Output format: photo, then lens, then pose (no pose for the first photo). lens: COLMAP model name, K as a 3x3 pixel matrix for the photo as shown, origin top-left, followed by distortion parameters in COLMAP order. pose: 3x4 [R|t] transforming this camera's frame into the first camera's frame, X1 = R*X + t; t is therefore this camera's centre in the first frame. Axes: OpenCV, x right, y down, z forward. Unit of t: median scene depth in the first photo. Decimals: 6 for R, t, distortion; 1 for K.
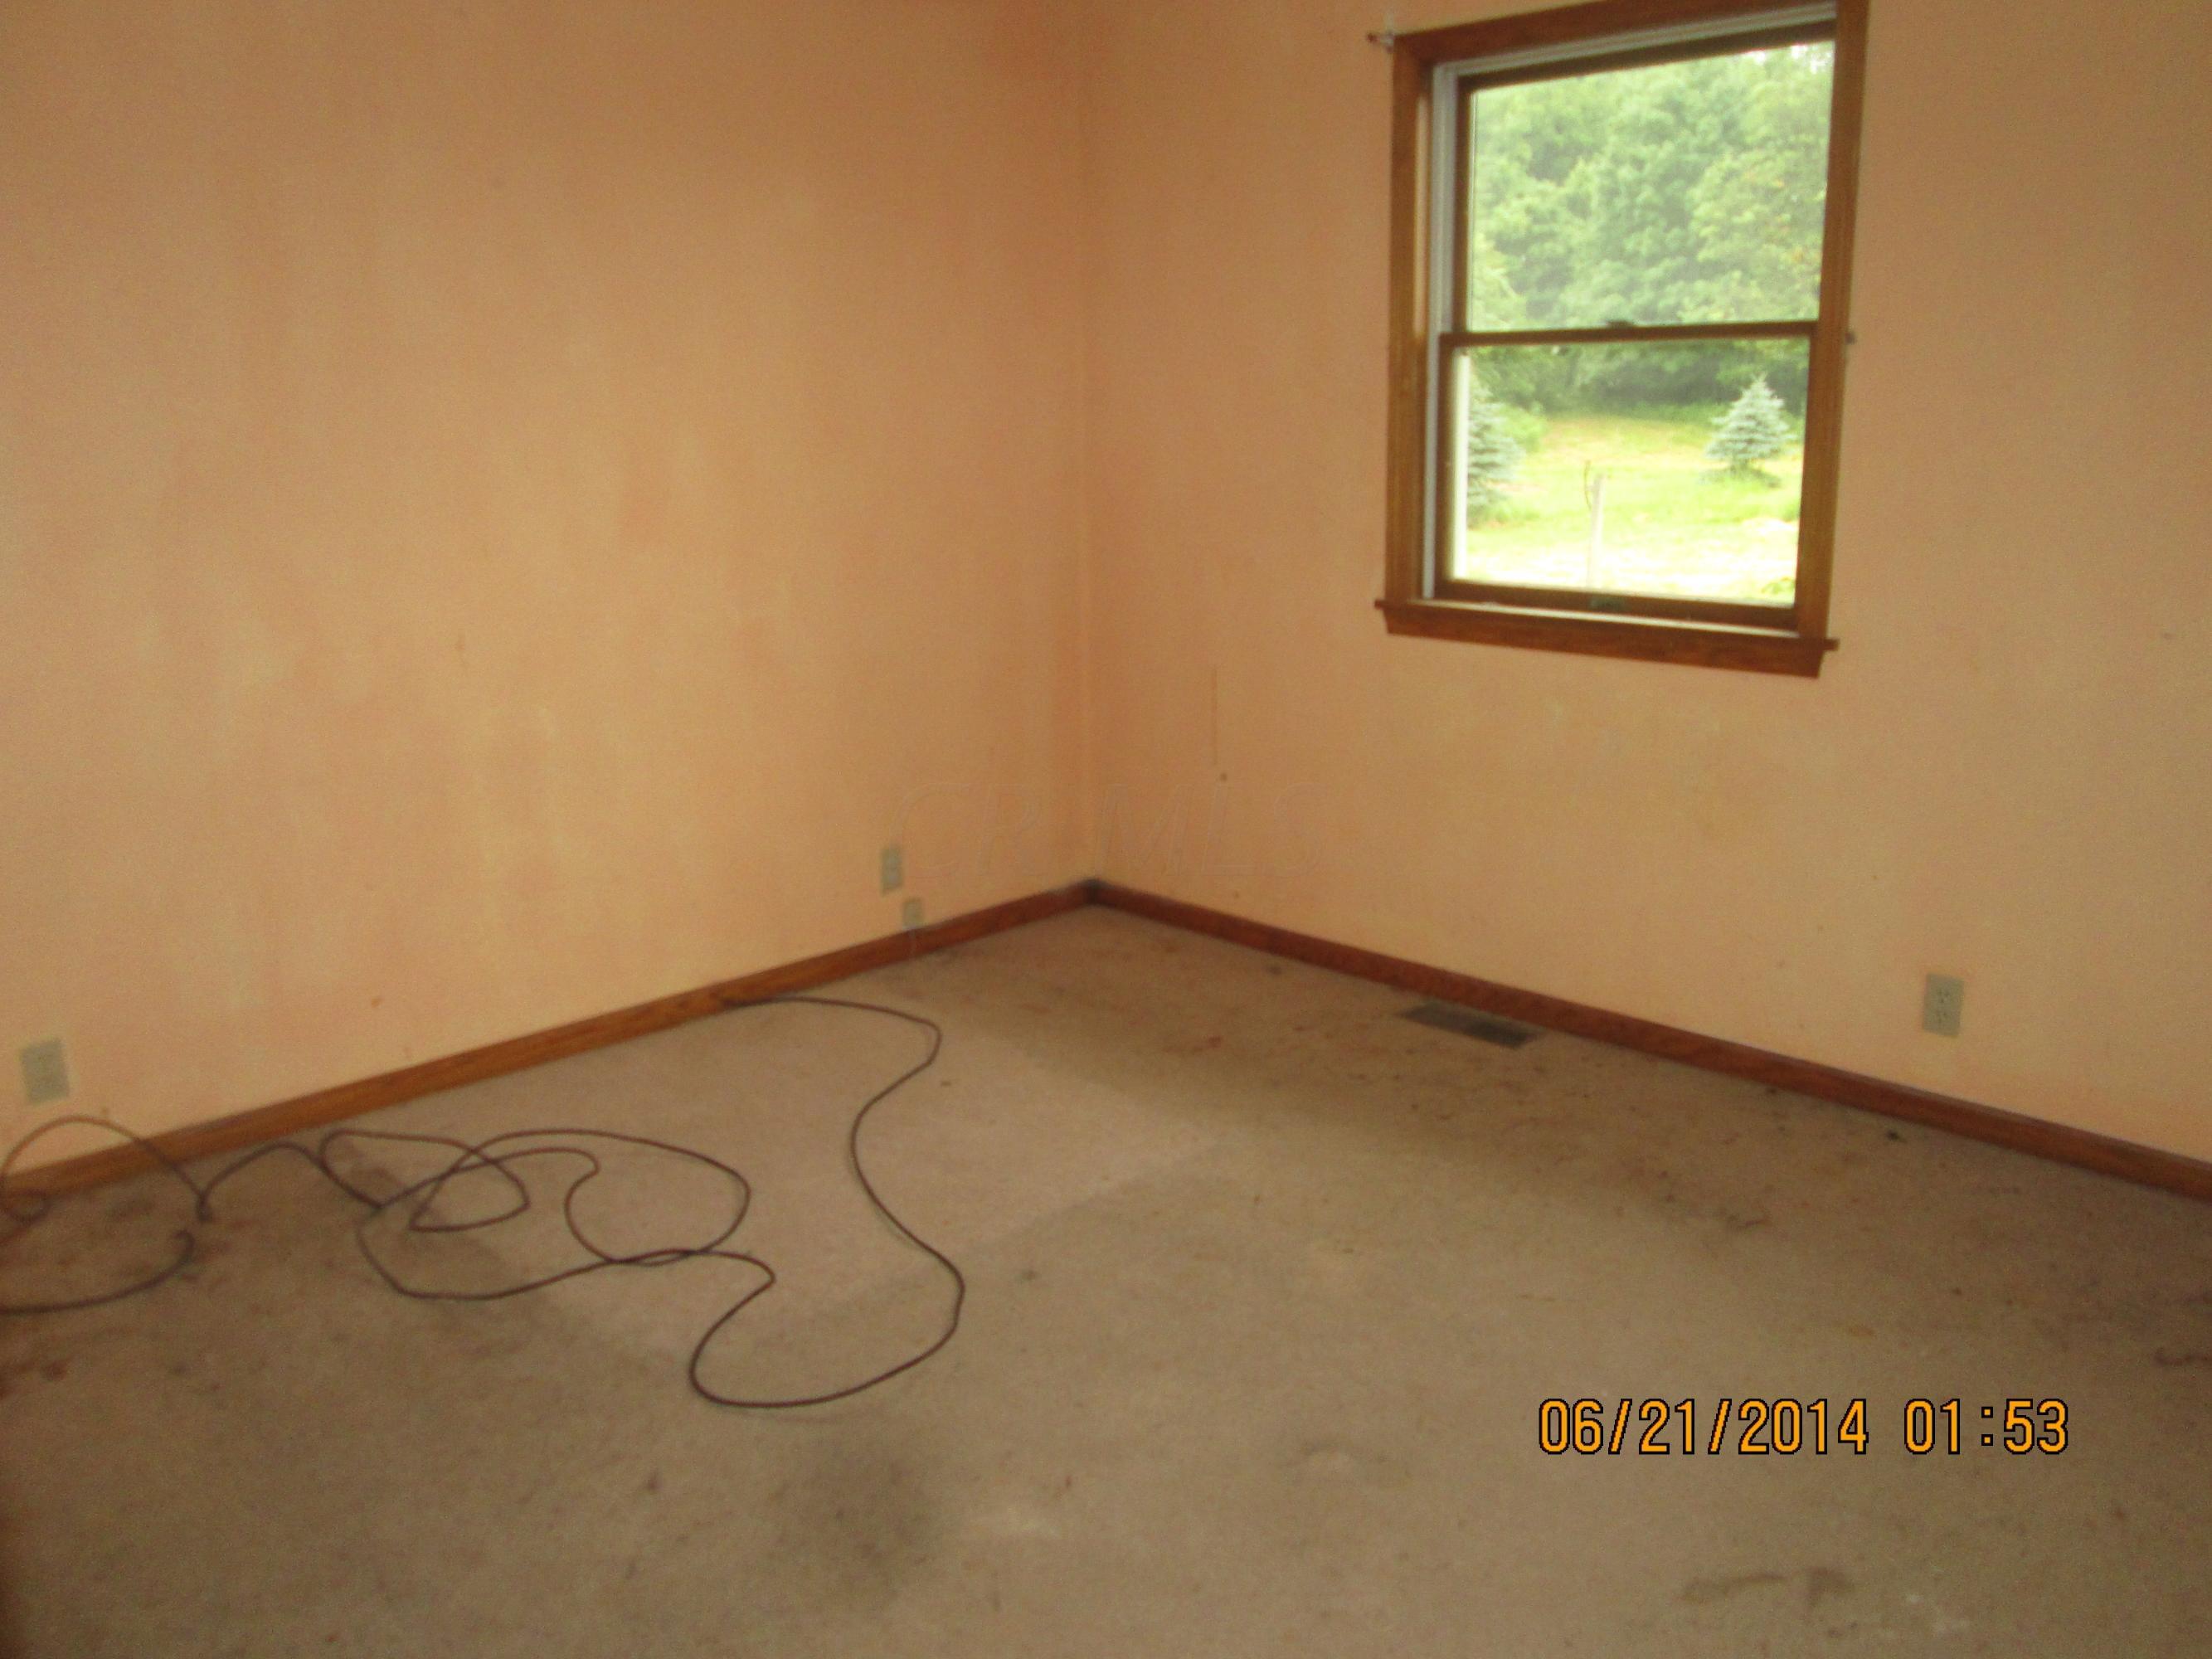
lens RADIAL K [[1808.9, 0, 1106.0], [0, 1808.9, 829.5], [0, 0, 1]] dist [0.000622, 0.004097]
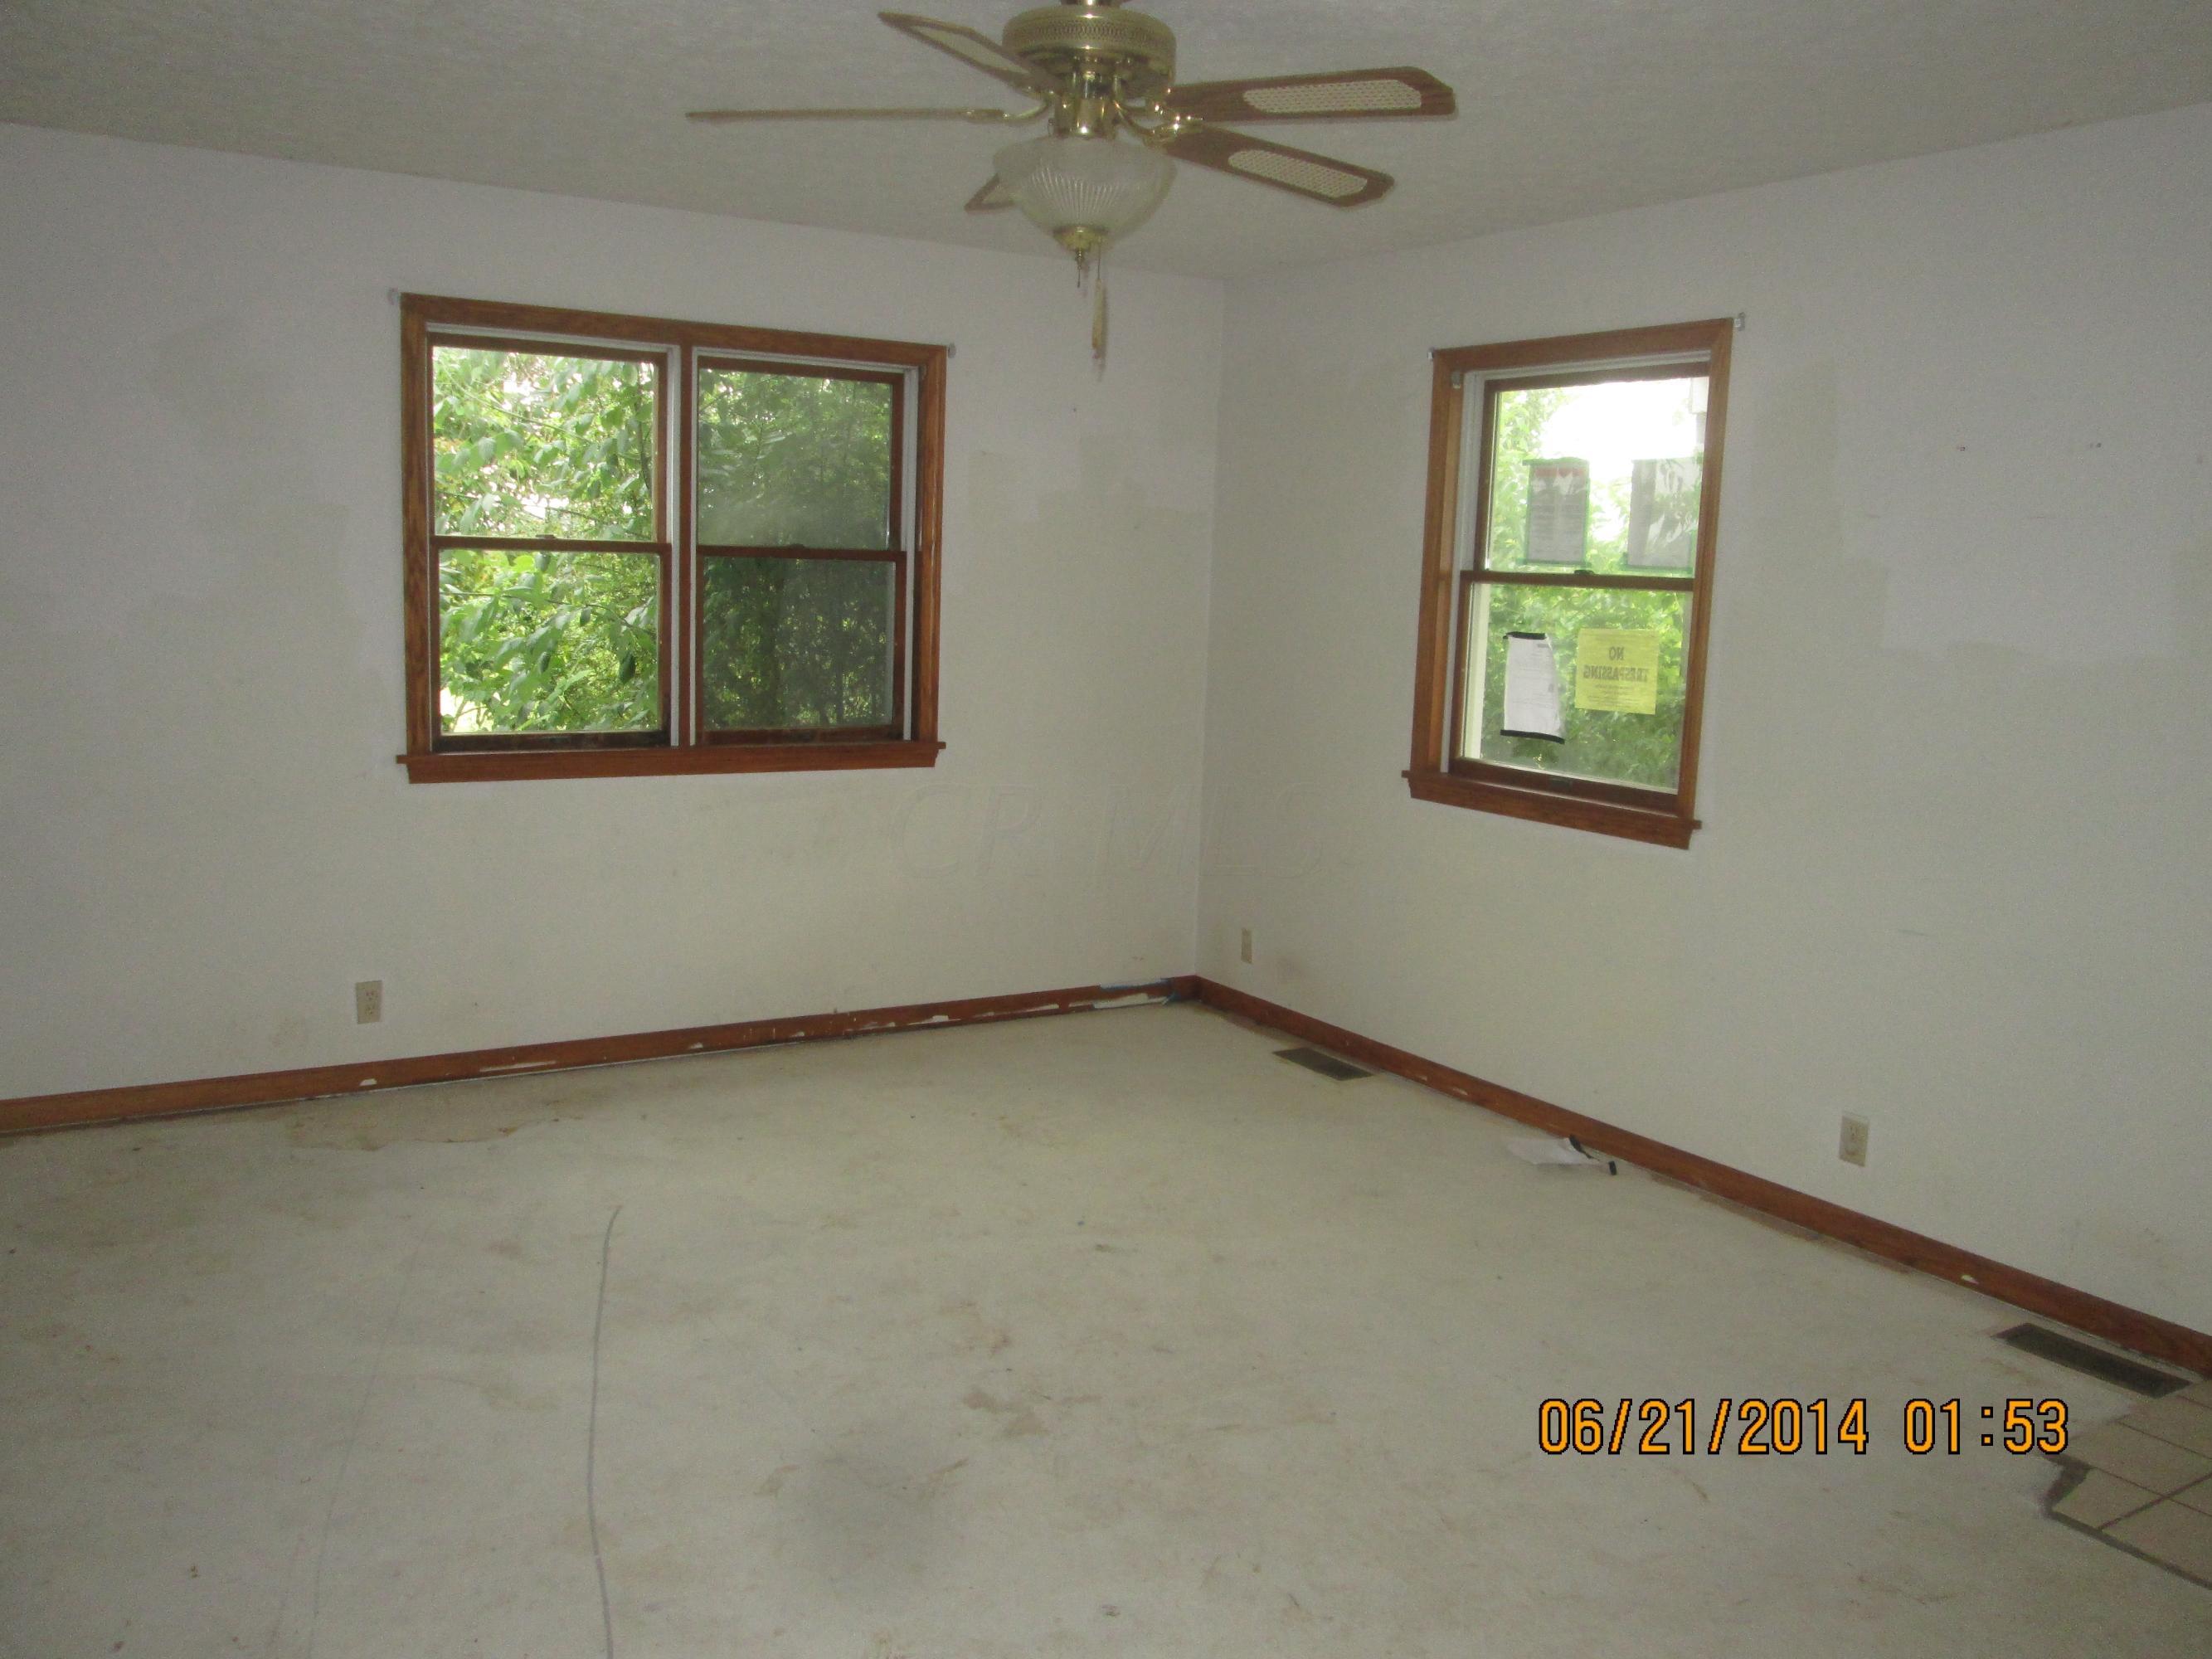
lens RADIAL K [[1808.9, 0, 1106.0], [0, 1808.9, 829.5], [0, 0, 1]] dist [0.000622, 0.004097]
pose [[0.972879, 0.082840, -0.215974, 0.236141], [-0.103452, 0.990915, -0.085934, 0.049308], [0.206894, 0.105946, 0.972610, -0.303077]]
